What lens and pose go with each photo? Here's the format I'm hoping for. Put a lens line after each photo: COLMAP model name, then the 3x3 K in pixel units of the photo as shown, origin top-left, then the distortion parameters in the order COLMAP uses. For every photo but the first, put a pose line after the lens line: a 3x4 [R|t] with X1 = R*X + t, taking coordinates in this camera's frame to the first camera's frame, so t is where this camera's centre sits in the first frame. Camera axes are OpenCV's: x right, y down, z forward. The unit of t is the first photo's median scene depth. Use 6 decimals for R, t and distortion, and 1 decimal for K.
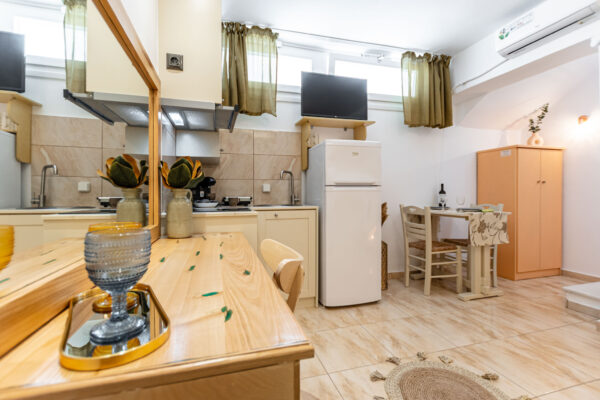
lens RADIAL K [[265.4, 0, 296.3], [0, 265.4, 196.4], [0, 0, 1]] dist [-0.000649, -0.001149]
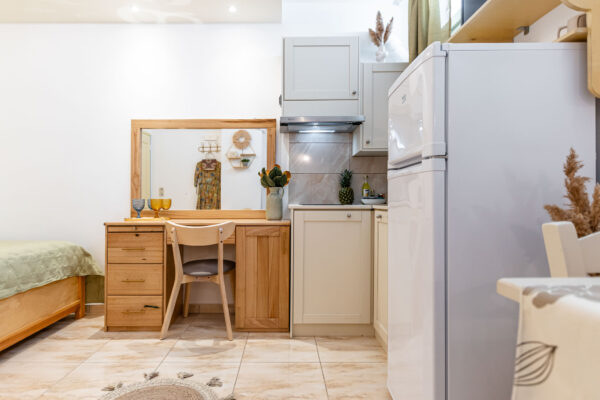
lens RADIAL K [[361.6, 0, 290.2], [0, 361.6, 194.3], [0, 0, 1]] dist [0.004528, -0.003799]
pose [[-0.259641, -0.018156, -0.965534, 0.830604], [-0.008543, 0.999827, -0.016503, 0.024512], [0.965667, 0.003964, -0.259751, 0.895908]]
